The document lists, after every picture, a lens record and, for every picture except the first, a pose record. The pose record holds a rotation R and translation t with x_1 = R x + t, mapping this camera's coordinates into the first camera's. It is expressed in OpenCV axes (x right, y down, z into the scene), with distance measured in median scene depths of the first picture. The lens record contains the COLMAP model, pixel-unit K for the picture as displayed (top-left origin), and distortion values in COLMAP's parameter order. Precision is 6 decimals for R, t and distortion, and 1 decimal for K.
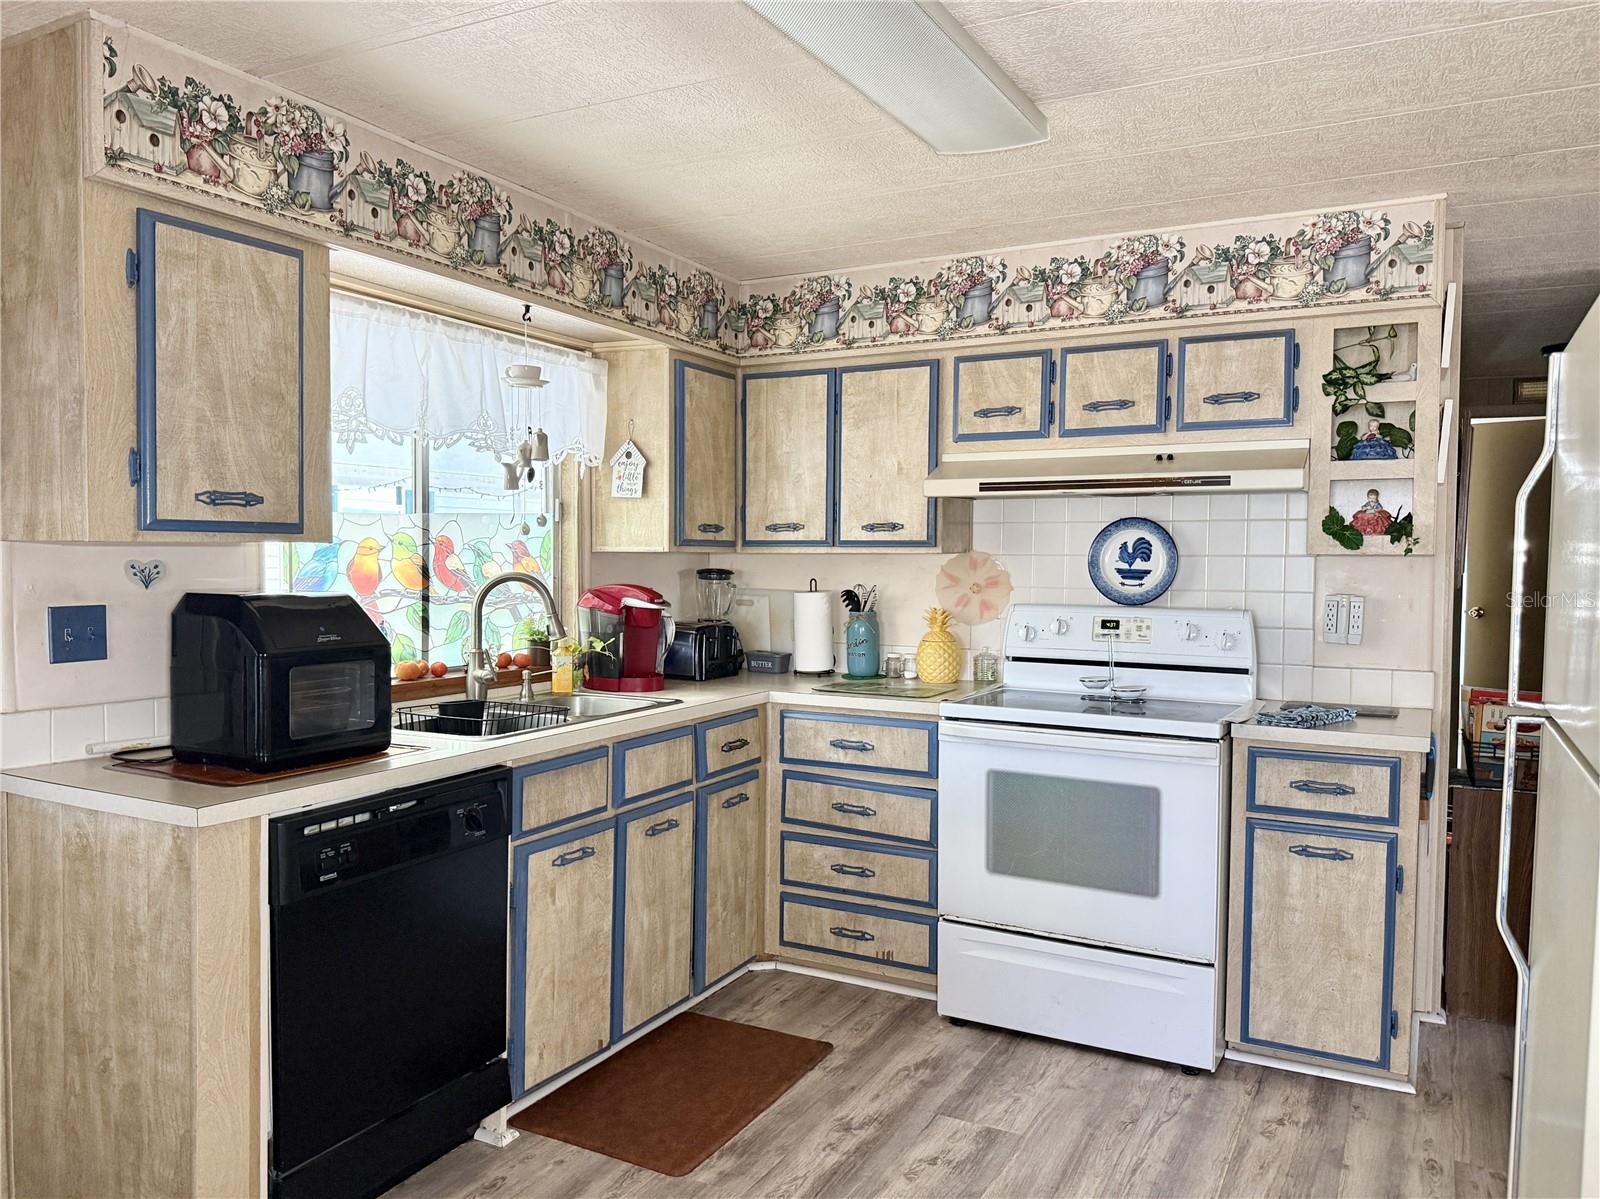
lens RADIAL K [[1160.7, 0, 796.1], [0, 1160.7, 608.0], [0, 0, 1]] dist [0.069880, -0.149630]
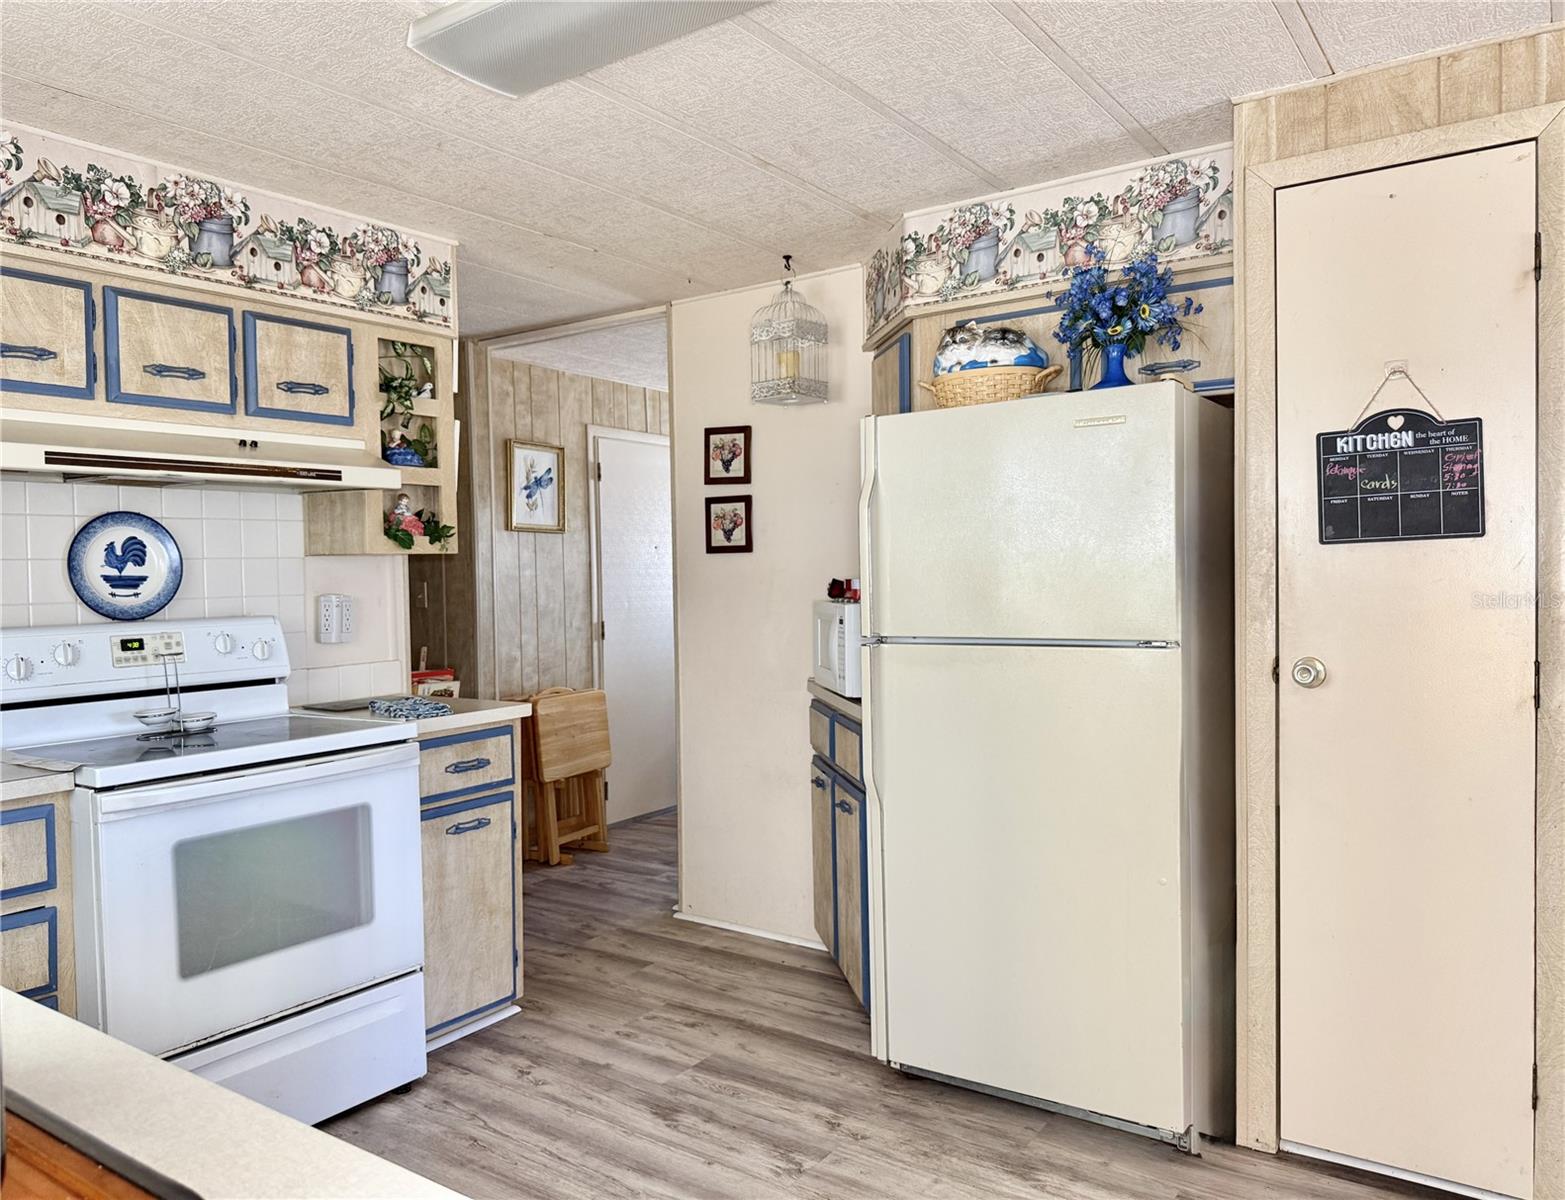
lens RADIAL K [[1131.5, 0, 782.5], [0, 1131.5, 600.0], [0, 0, 1]] dist [-0.002974, -0.000228]
pose [[0.111745, -0.038779, 0.992980, -0.488183], [0.069019, 0.997128, 0.031174, -0.010666], [-0.991337, 0.065051, 0.114101, 0.514749]]
